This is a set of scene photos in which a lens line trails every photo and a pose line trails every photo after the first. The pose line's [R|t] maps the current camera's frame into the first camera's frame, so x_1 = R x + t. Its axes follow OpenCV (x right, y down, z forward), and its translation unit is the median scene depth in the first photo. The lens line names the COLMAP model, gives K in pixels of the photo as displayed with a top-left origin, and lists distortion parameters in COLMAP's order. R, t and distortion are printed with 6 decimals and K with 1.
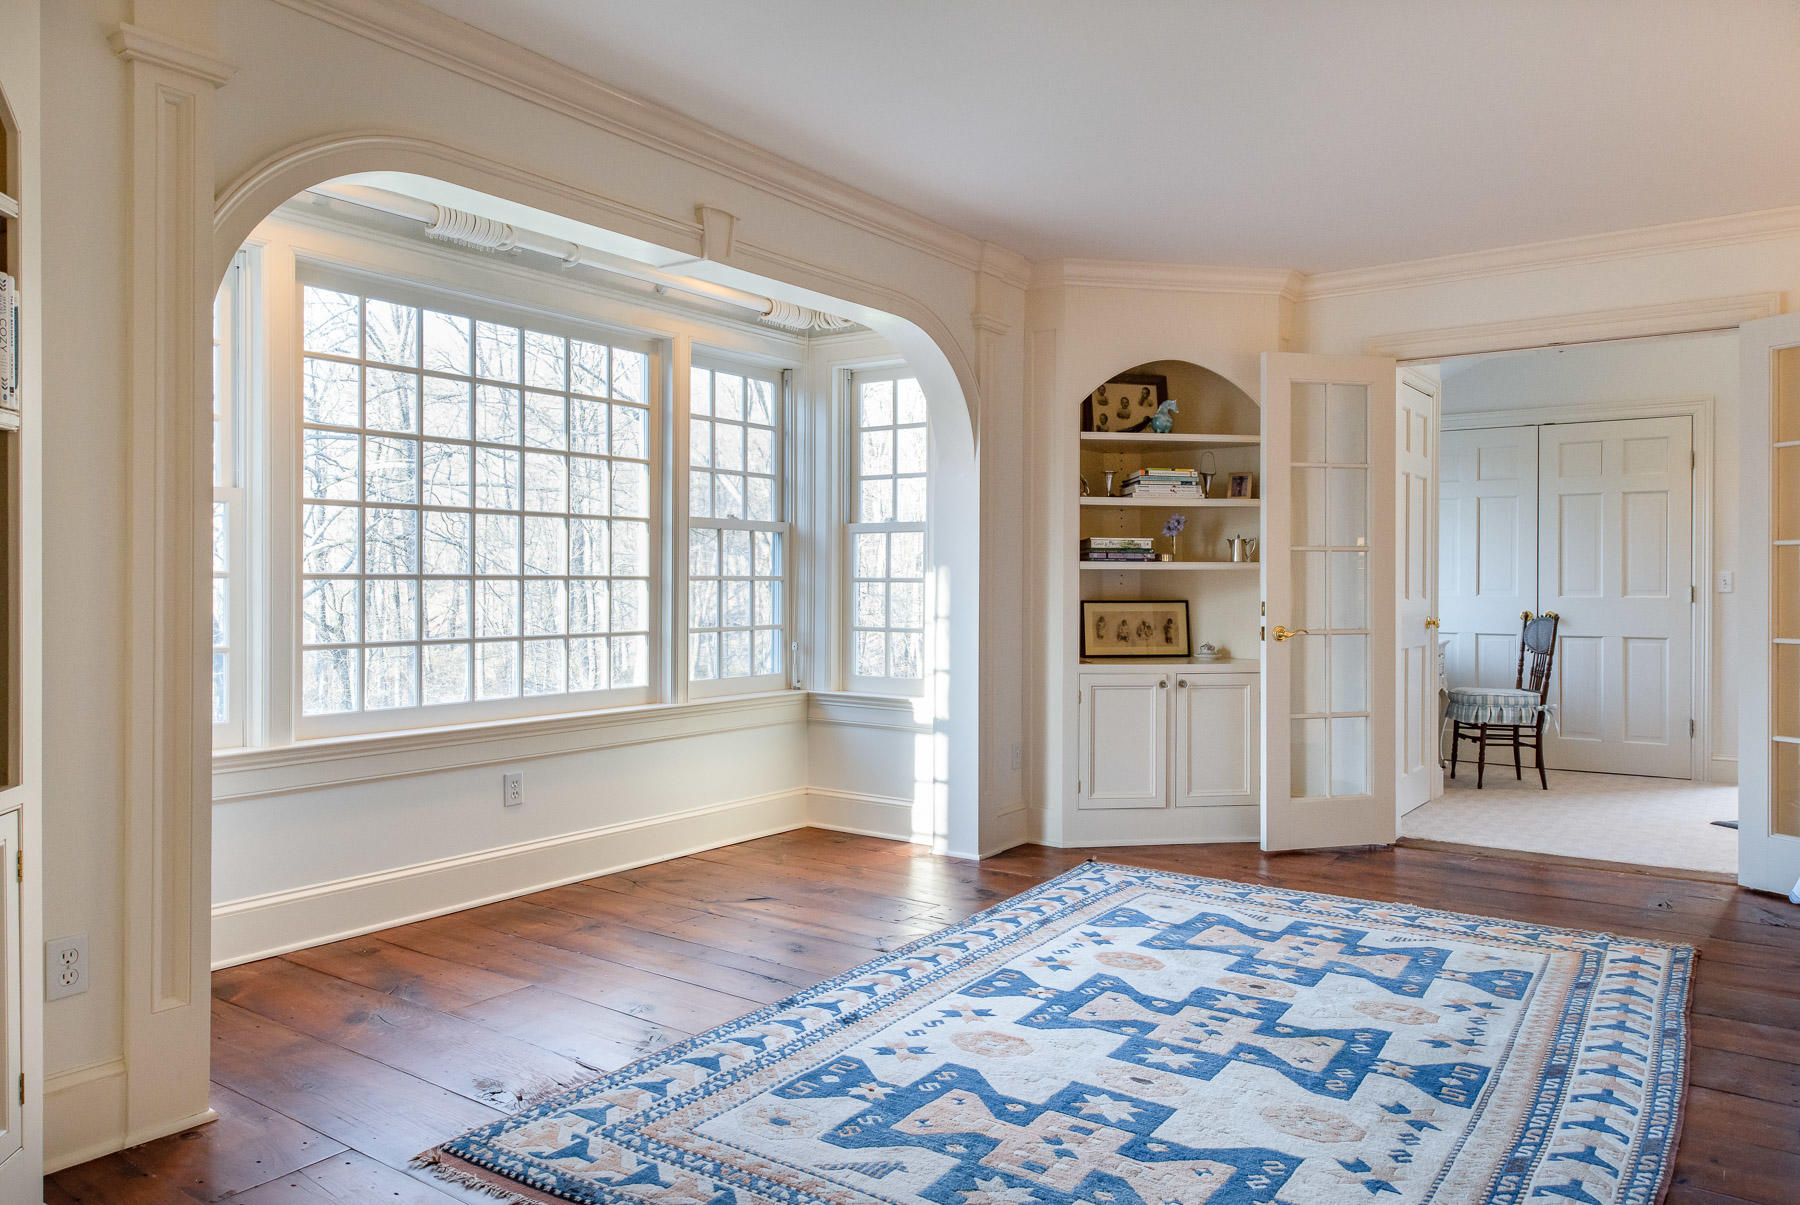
lens RADIAL K [[1231.1, 0, 901.1], [0, 1231.1, 590.3], [0, 0, 1]] dist [-0.005240, -0.006063]
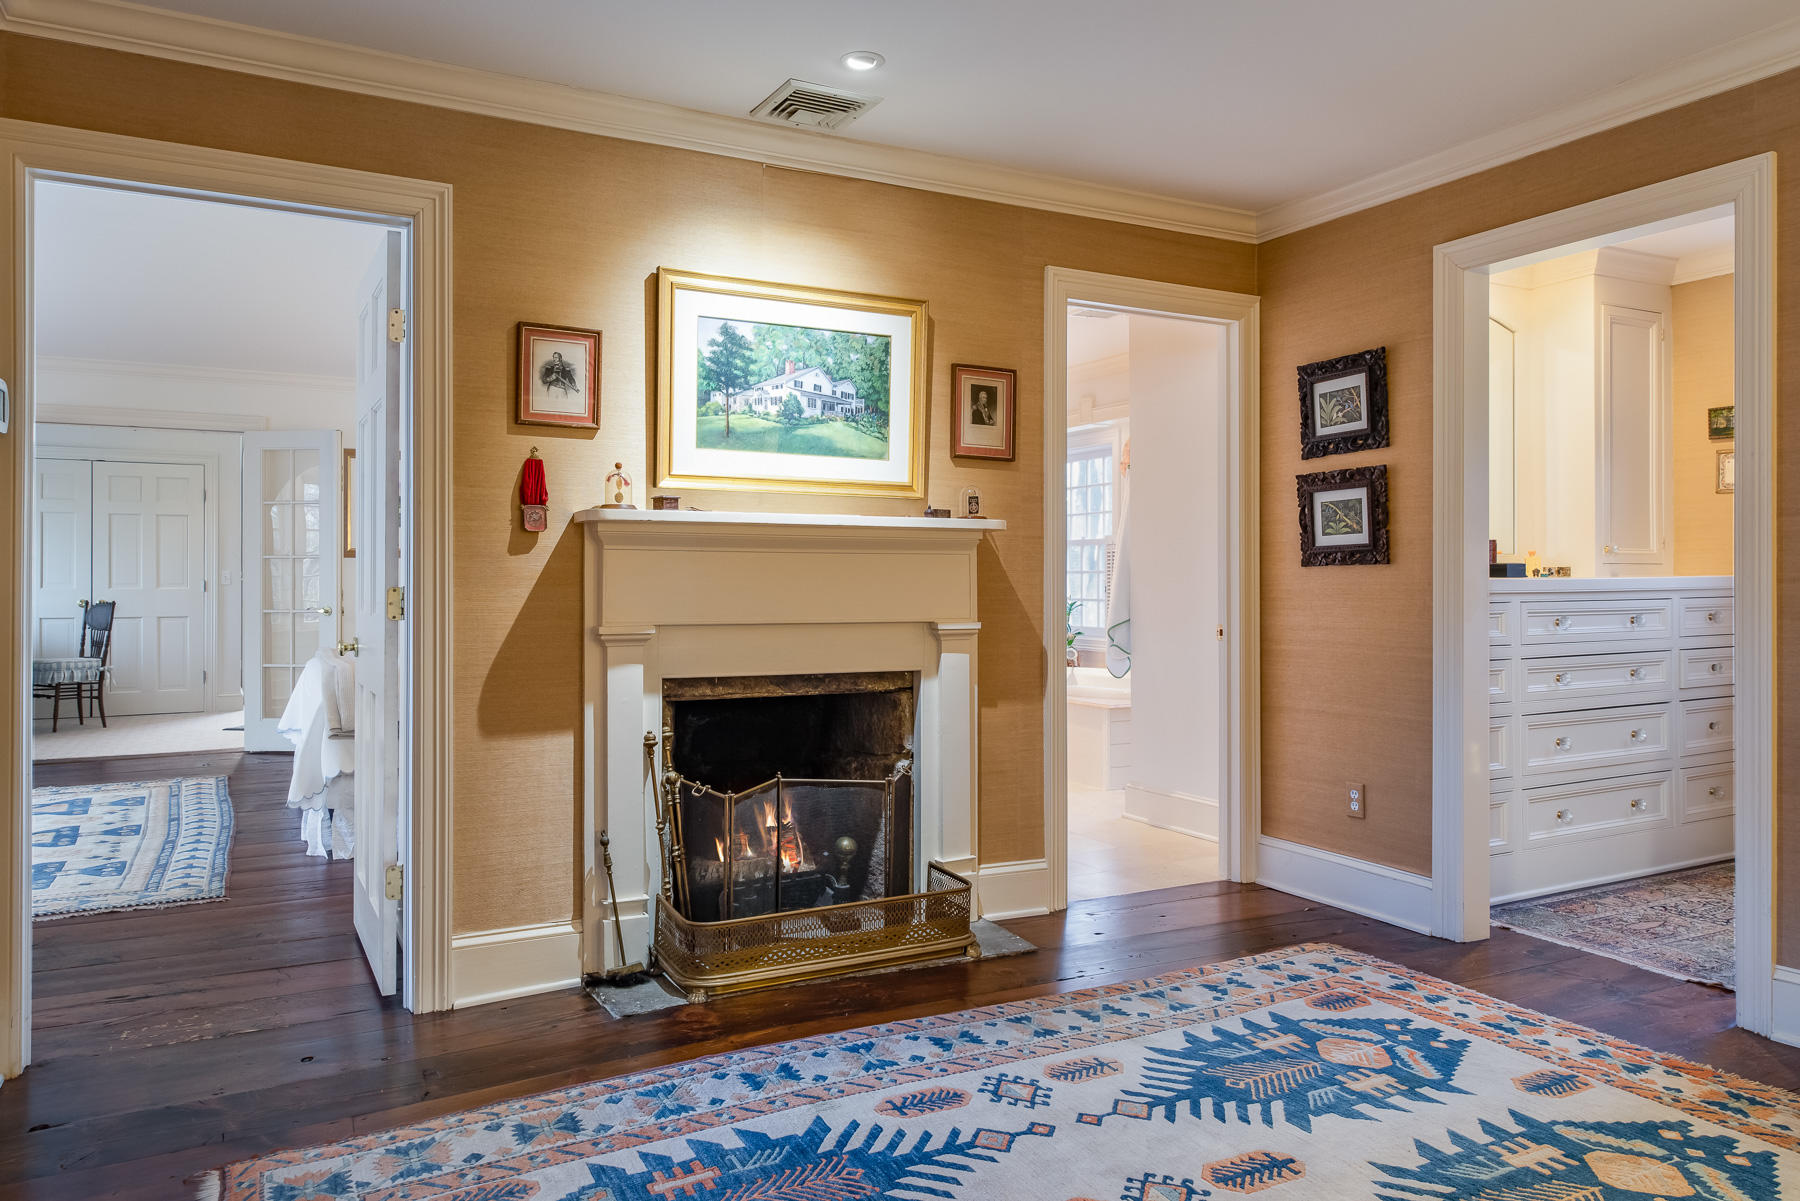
lens RADIAL K [[1231.1, 0, 900.0], [0, 1231.1, 589.0], [0, 0, 1]] dist [-0.005240, -0.006063]
pose [[0.437416, -0.004420, 0.899249, -0.326382], [0.006055, 0.999980, 0.001970, 0.008346], [-0.899239, 0.004583, 0.437433, -0.411035]]
